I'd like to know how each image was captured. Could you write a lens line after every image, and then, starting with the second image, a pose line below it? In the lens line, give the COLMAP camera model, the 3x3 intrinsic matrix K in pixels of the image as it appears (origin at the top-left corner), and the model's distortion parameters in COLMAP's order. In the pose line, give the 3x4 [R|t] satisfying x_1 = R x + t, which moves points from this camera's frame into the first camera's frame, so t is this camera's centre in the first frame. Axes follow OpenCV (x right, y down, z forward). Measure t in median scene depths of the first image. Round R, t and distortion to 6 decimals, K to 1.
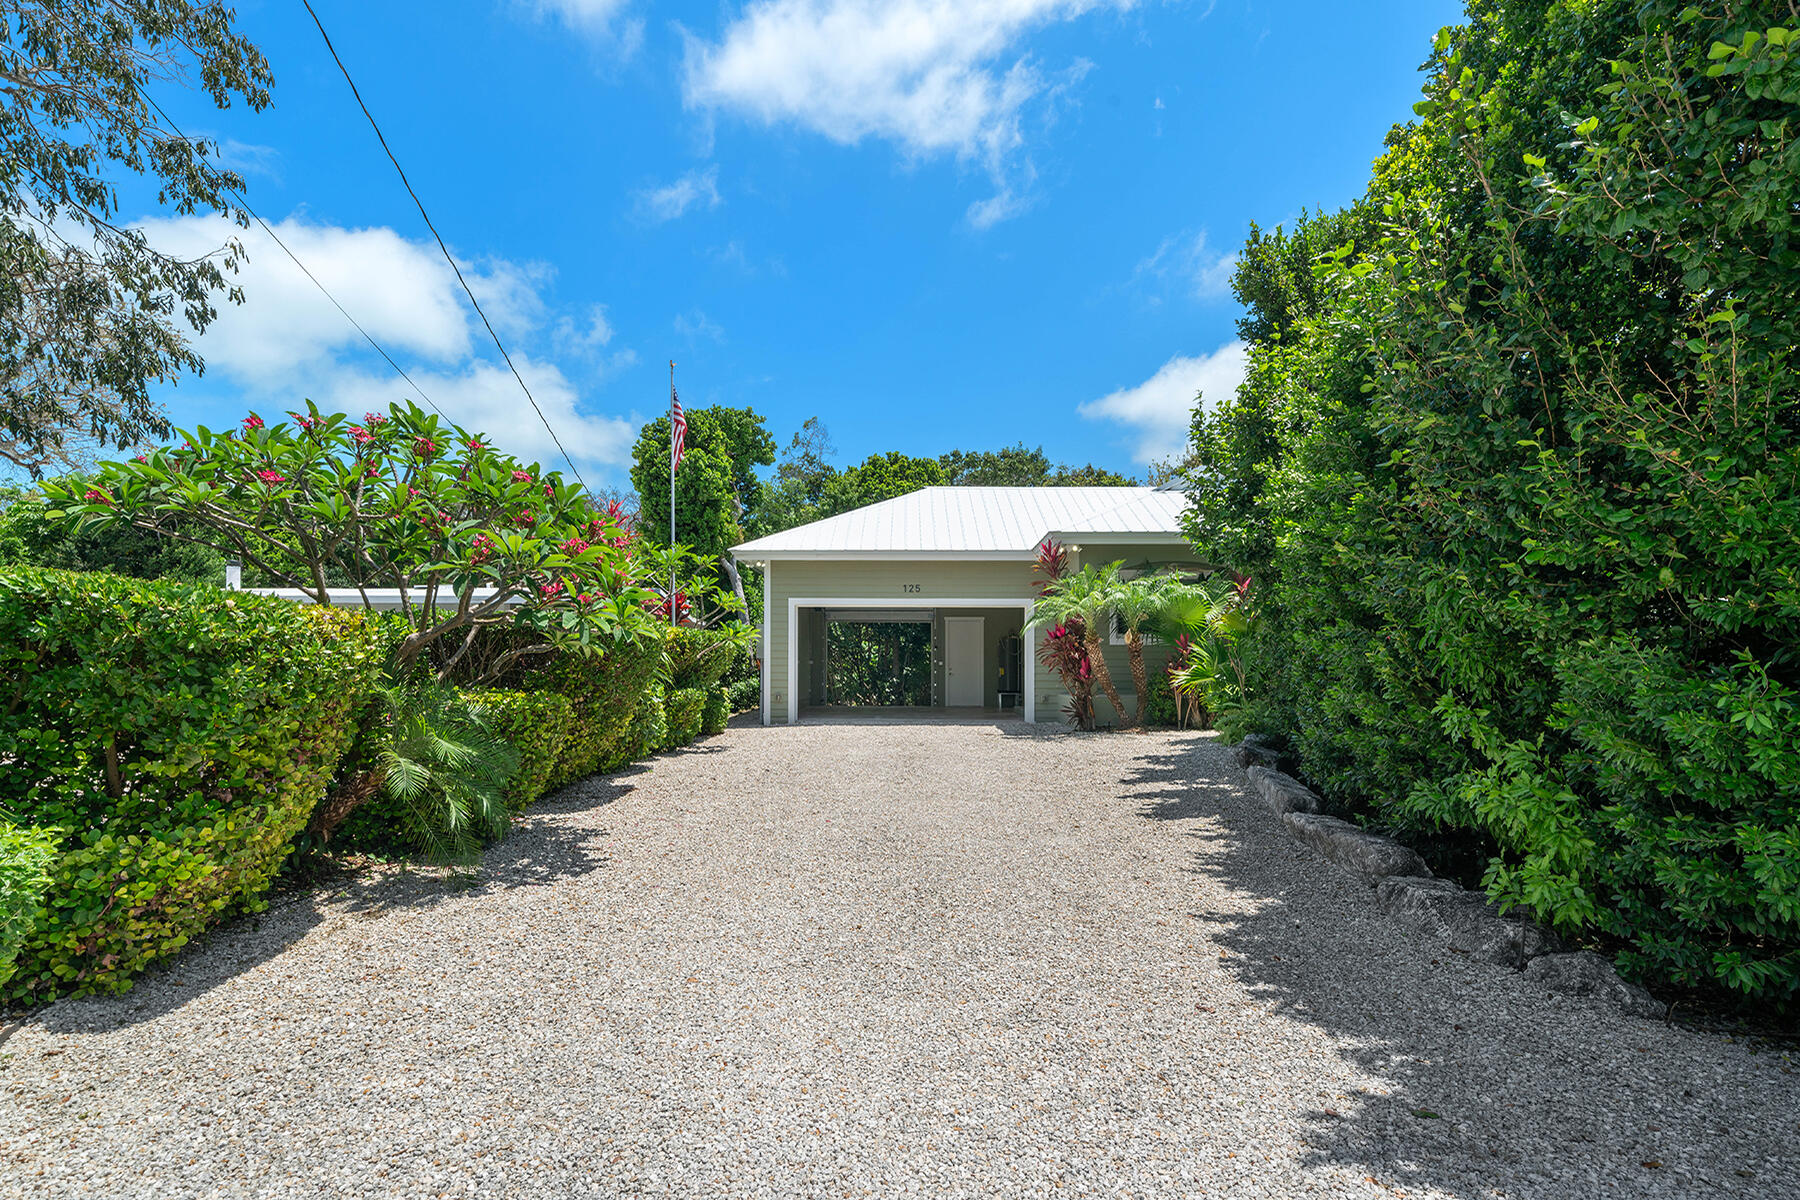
lens RADIAL K [[895.0, 0, 886.2], [0, 895.0, 685.7], [0, 0, 1]] dist [0.002718, 0.000684]
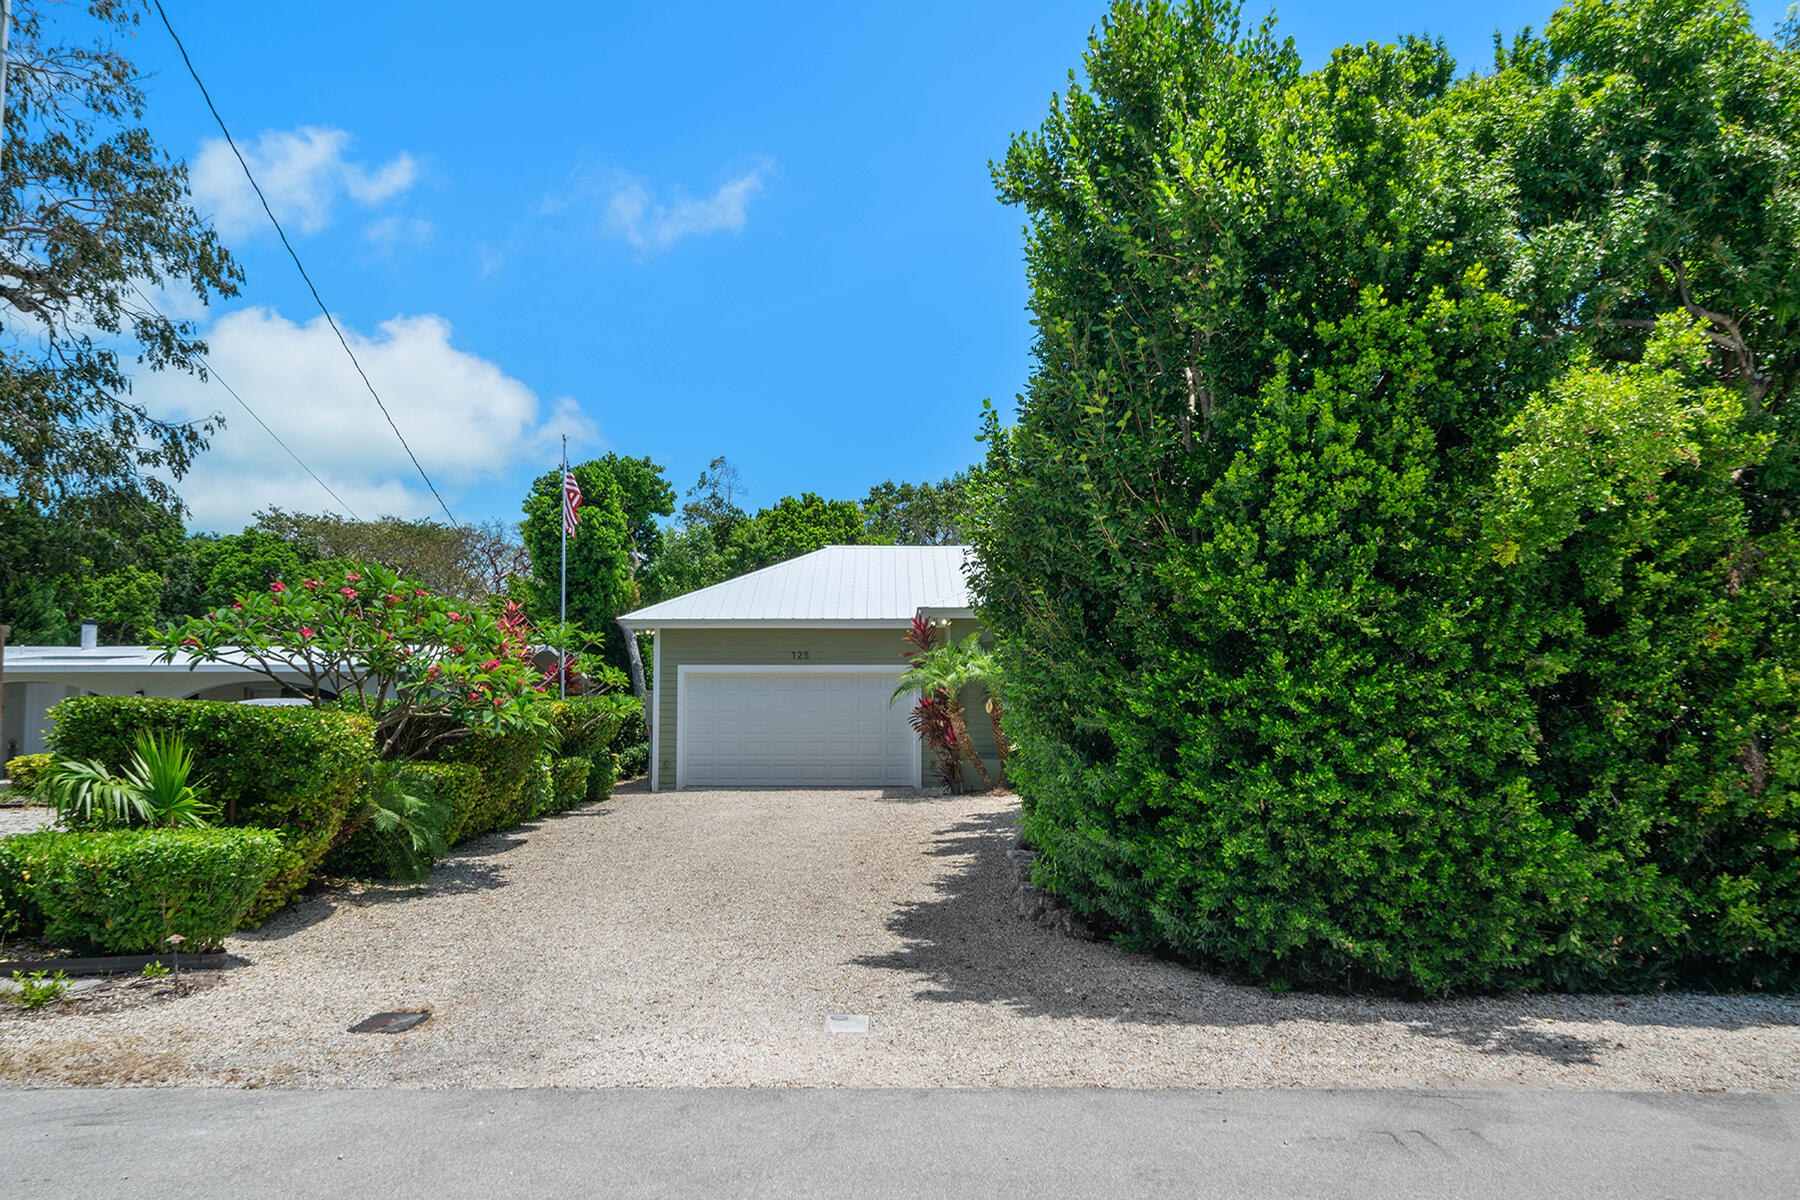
lens RADIAL K [[1254.7, 0, 912.2], [0, 1254.7, 669.4], [0, 0, 1]] dist [0.016325, -0.006601]
pose [[0.999448, -0.001934, 0.033162, 0.128893], [0.003825, 0.998363, -0.057063, -0.012919], [-0.032997, 0.057158, 0.997820, -0.505535]]
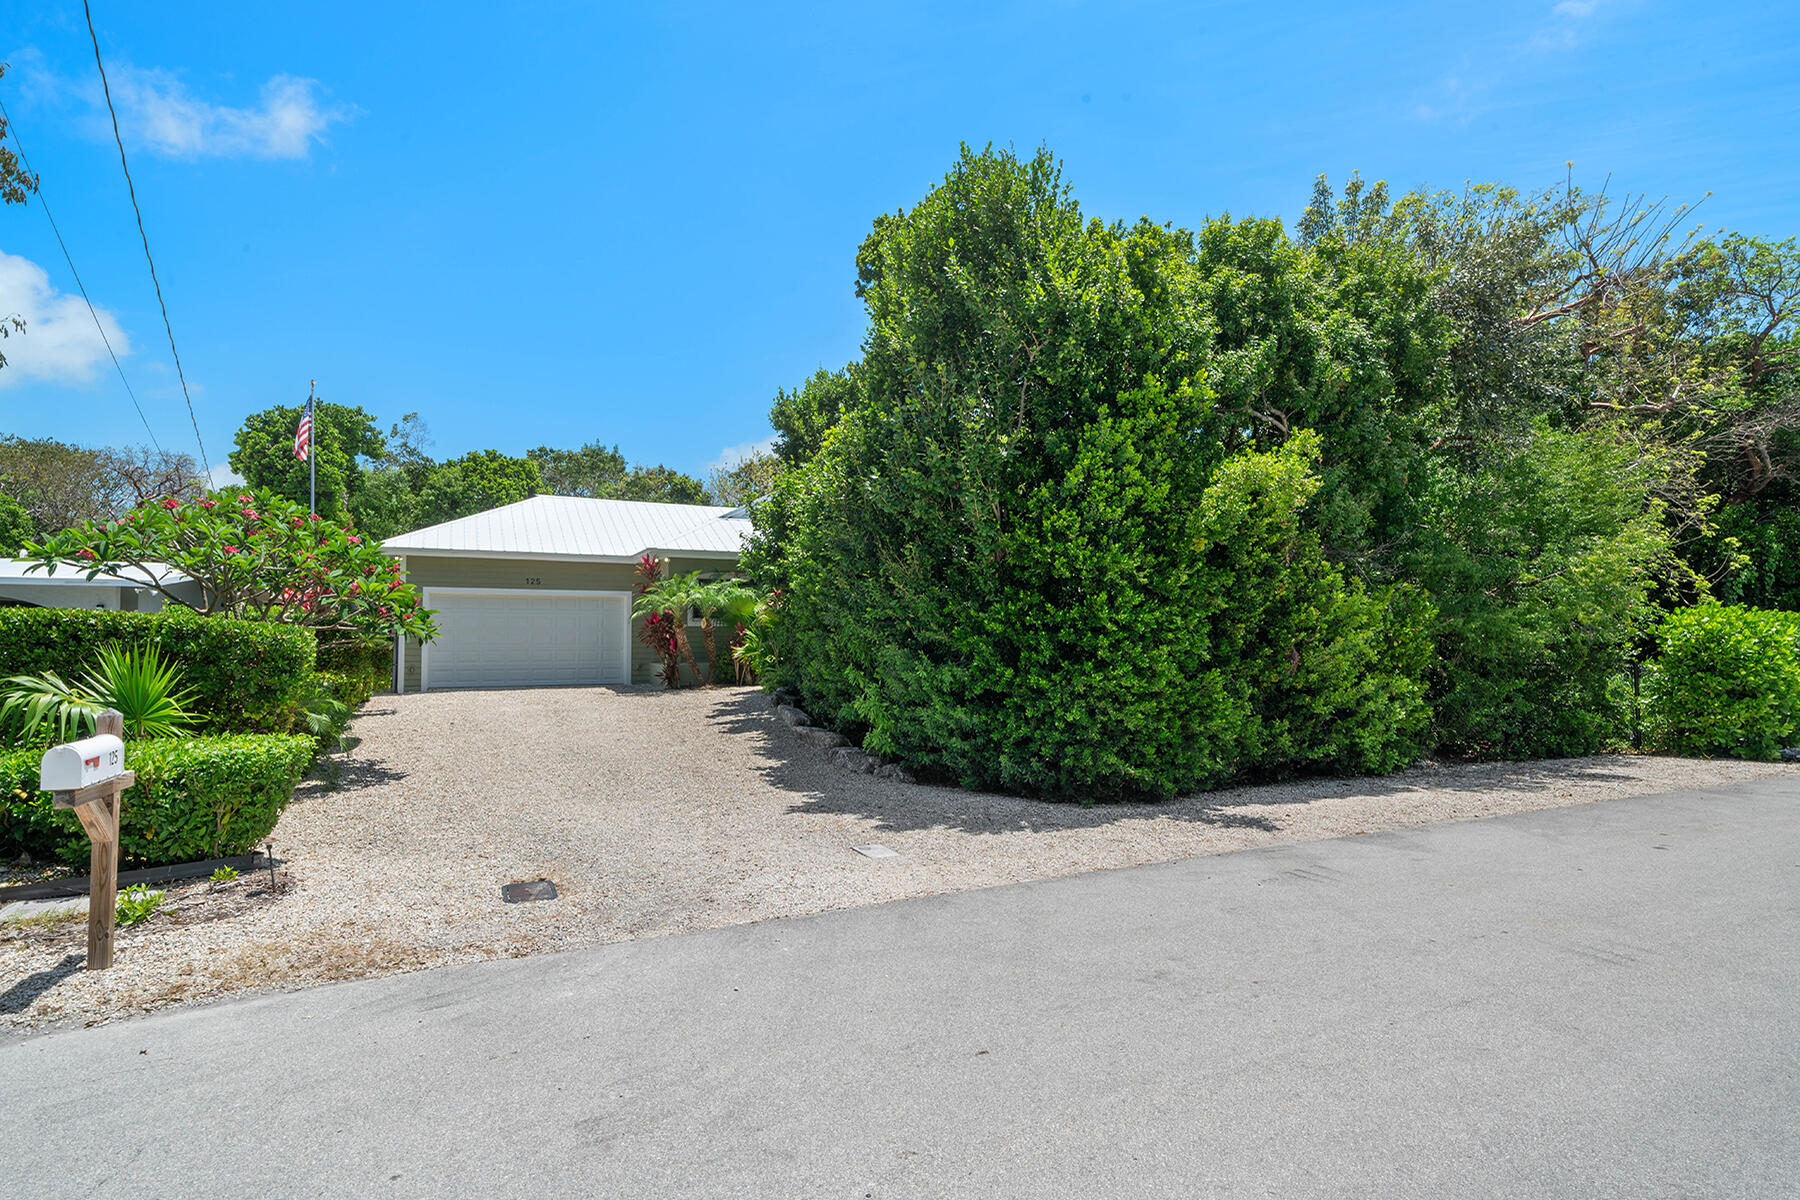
lens RADIAL K [[895.0, 0, 903.0], [0, 895.0, 608.9], [0, 0, 1]] dist [0.002718, 0.000684]
pose [[0.874290, 0.012858, 0.485233, -0.154279], [0.008437, 0.999096, -0.041677, -0.014921], [-0.485330, 0.040532, 0.873391, -0.433939]]
